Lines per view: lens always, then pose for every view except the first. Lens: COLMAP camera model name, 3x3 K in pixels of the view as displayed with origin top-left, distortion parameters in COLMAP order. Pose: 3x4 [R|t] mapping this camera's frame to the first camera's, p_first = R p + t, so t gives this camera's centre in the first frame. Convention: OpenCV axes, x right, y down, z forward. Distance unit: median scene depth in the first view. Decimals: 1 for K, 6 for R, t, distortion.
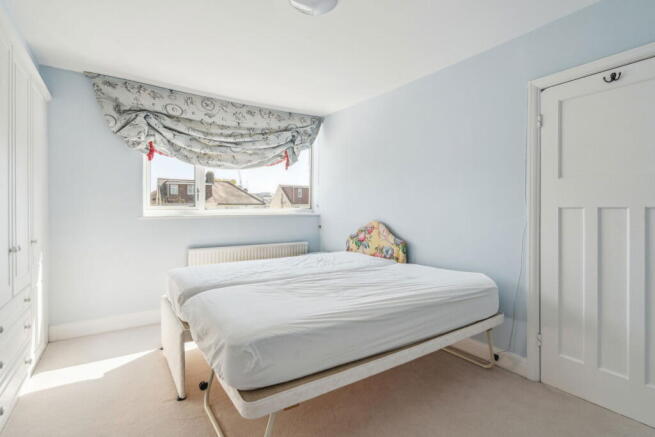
lens RADIAL K [[309.9, 0, 319.3], [0, 309.9, 213.0], [0, 0, 1]] dist [0.001209, 0.000595]
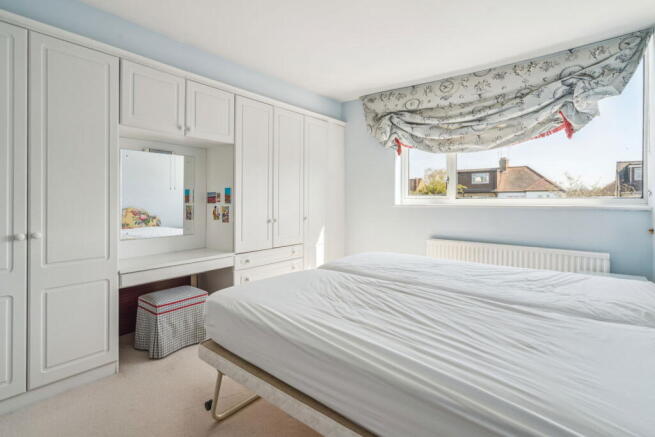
lens RADIAL K [[307.5, 0, 328.5], [0, 307.5, 201.8], [0, 0, 1]] dist [0.001013, 0.000509]
pose [[0.335014, 0.010845, -0.942151, 0.383959], [-0.014259, 0.999878, 0.006439, -0.003252], [0.942105, 0.011277, 0.335128, 0.346897]]
